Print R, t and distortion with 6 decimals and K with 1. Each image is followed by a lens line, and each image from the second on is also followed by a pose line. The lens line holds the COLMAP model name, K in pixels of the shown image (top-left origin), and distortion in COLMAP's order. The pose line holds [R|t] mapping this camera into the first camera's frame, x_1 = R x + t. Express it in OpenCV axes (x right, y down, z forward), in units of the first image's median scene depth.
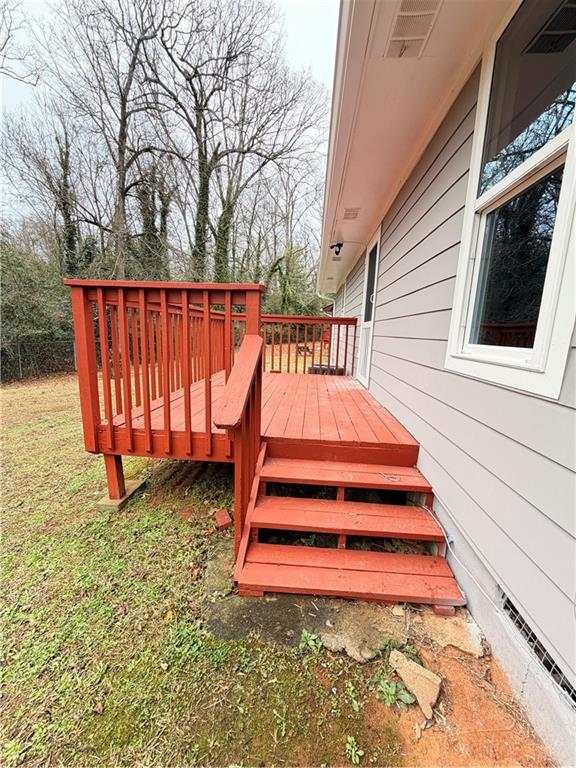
lens RADIAL K [[306.5, 0, 288.7], [0, 306.5, 384.5], [0, 0, 1]] dist [-0.001208, 0.000239]
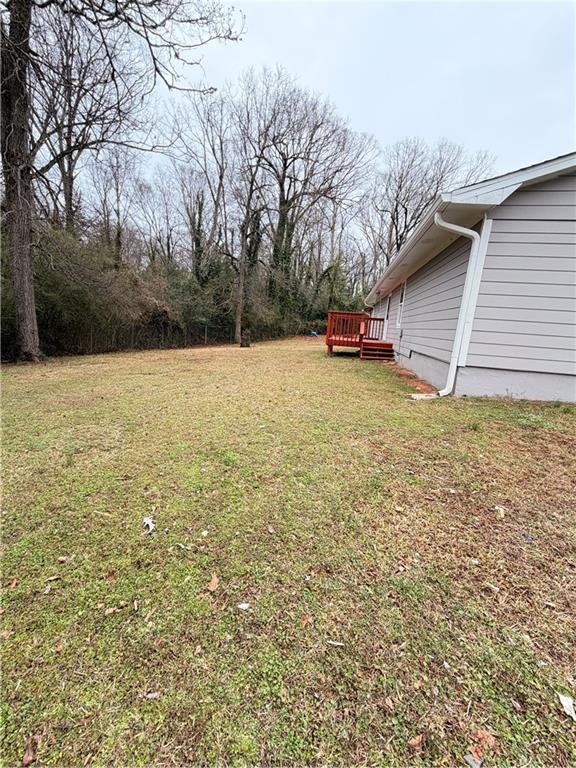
lens RADIAL K [[306.5, 0, 287.3], [0, 306.5, 386.1], [0, 0, 1]] dist [-0.001208, 0.000239]
pose [[0.994386, 0.053195, -0.091471, -0.104253], [-0.050899, 0.998332, 0.027250, 0.104165], [0.092768, -0.022441, 0.995435, -0.534639]]
